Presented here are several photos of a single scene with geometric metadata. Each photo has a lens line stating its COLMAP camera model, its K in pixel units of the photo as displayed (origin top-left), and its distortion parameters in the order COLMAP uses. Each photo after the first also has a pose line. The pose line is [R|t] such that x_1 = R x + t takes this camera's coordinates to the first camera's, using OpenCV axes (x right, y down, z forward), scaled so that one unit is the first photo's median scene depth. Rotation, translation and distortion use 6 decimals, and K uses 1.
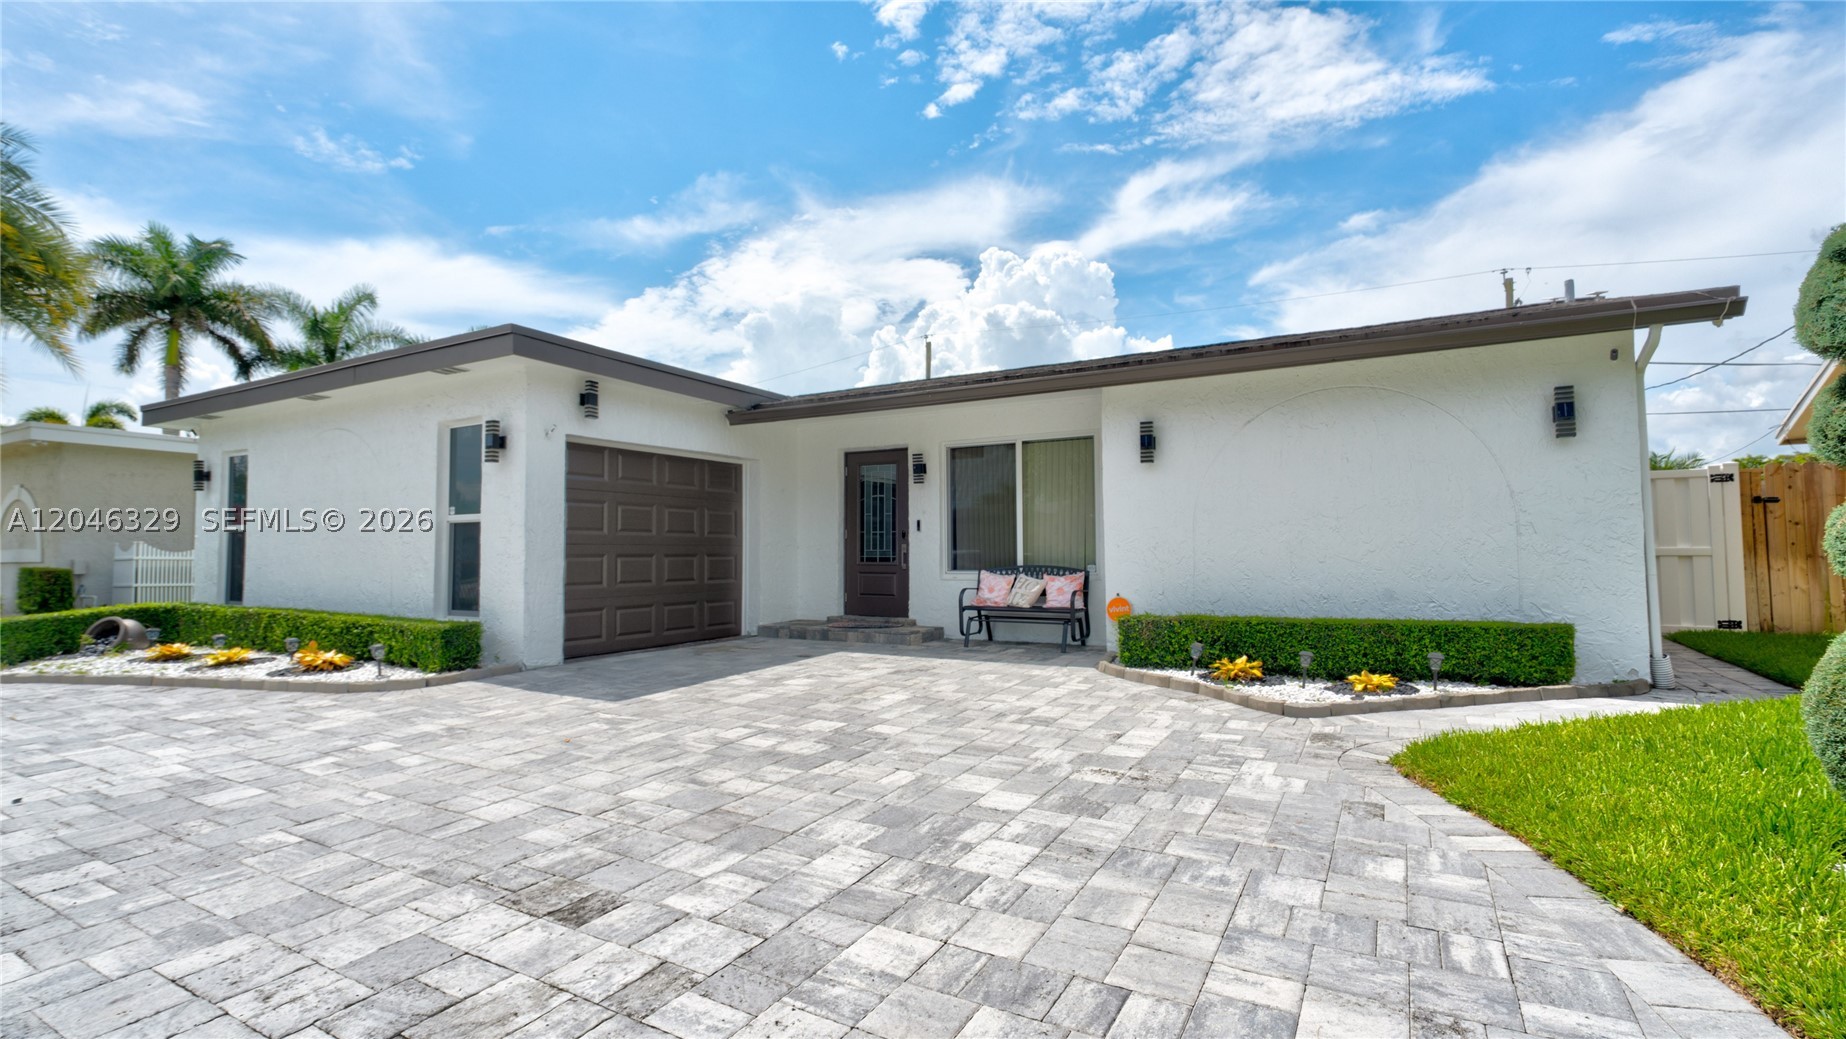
lens RADIAL K [[841.0, 0, 911.7], [0, 841.0, 531.8], [0, 0, 1]] dist [-0.004382, 0.001951]
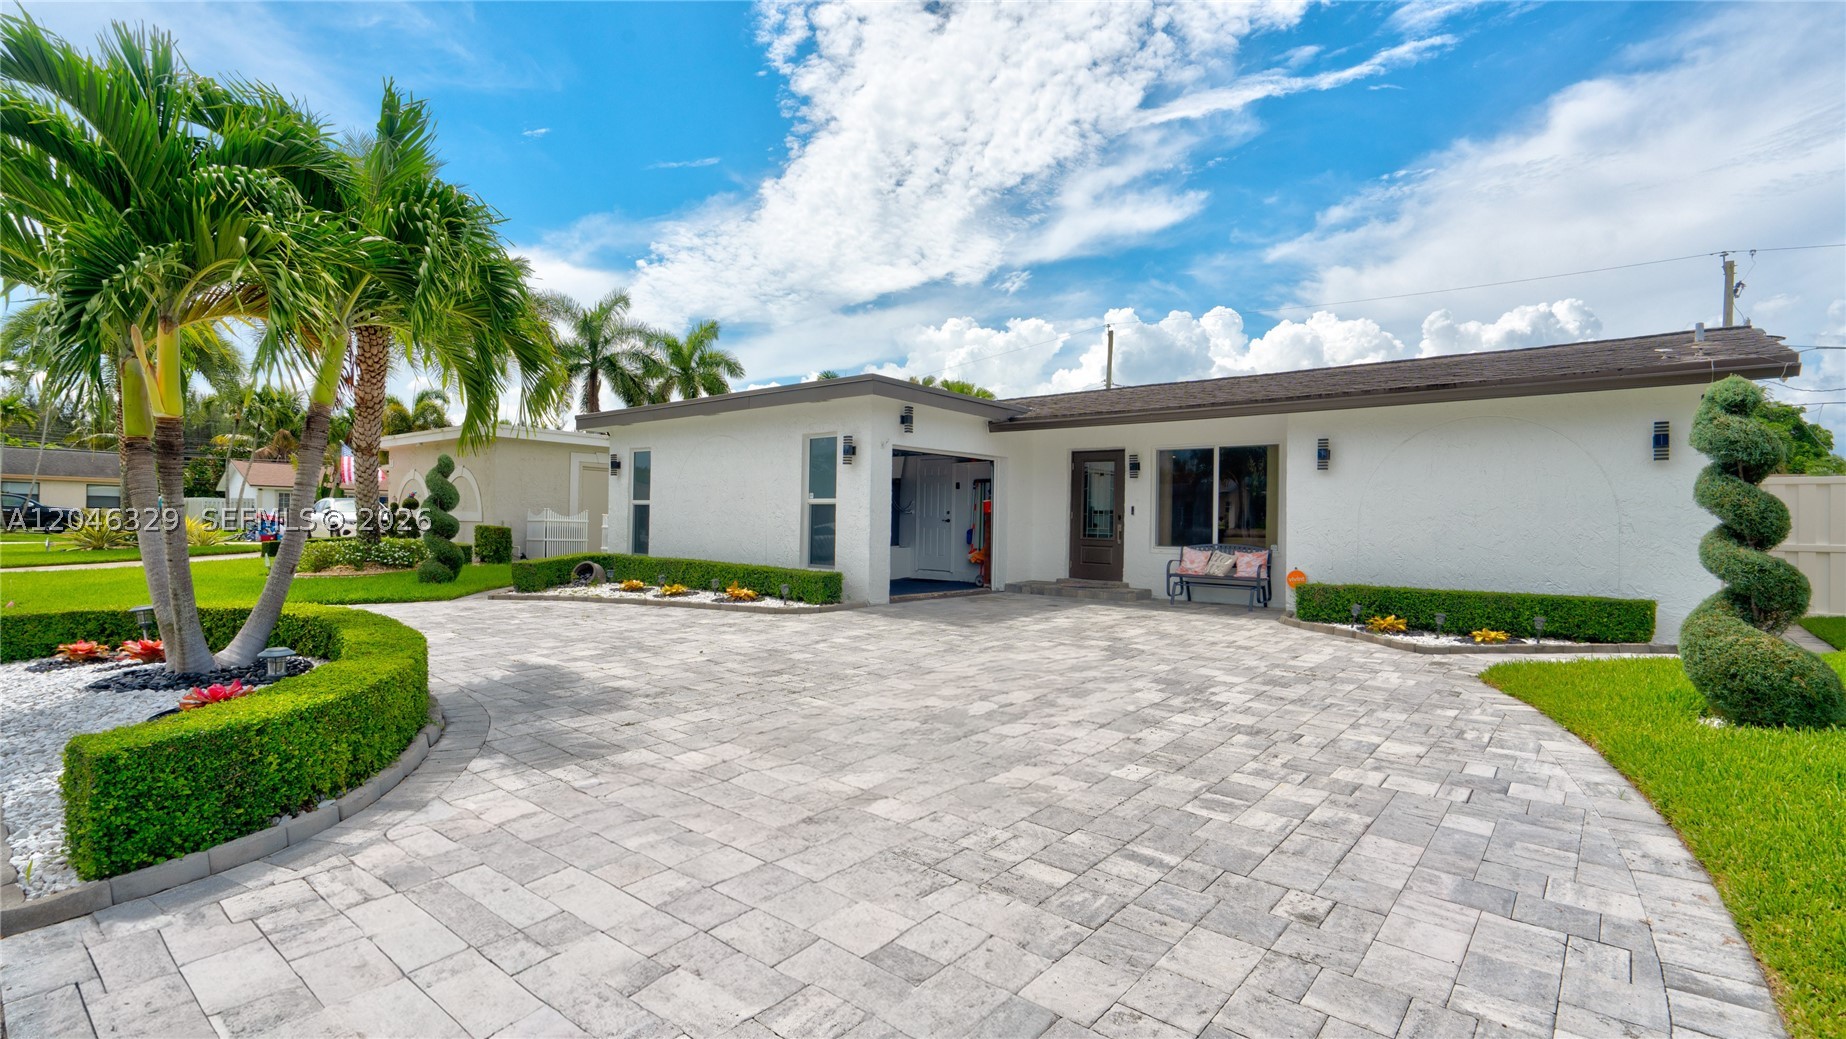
lens RADIAL K [[841.0, 0, 916.9], [0, 841.0, 529.2], [0, 0, 1]] dist [-0.004382, 0.001951]
pose [[0.984149, 0.025440, -0.175511, -0.113155], [-0.019653, 0.999207, 0.034629, -0.021519], [0.176253, -0.030631, 0.983868, -0.410524]]
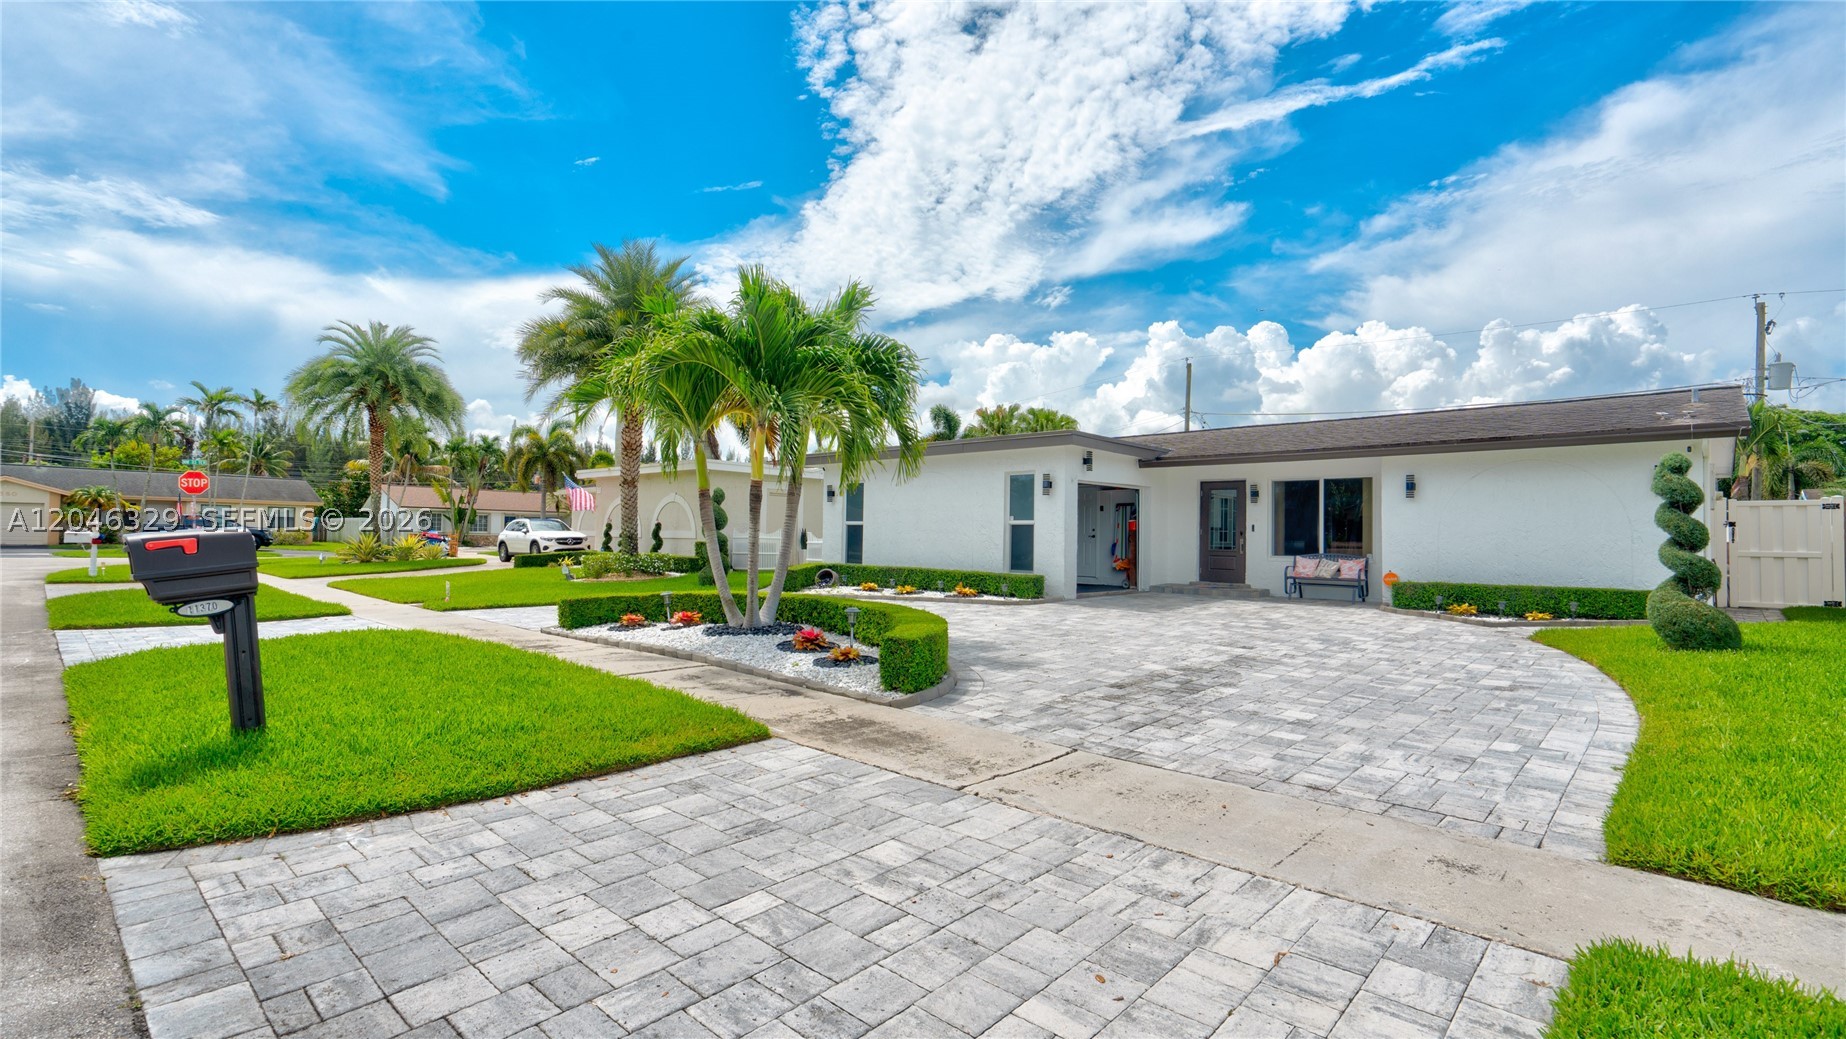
lens RADIAL K [[841.0, 0, 920.7], [0, 841.0, 525.4], [0, 0, 1]] dist [-0.004382, 0.001951]
pose [[0.975689, 0.015662, -0.218598, -0.336789], [-0.013042, 0.999825, 0.013421, -0.032649], [0.218770, -0.010243, 0.975723, -0.951656]]
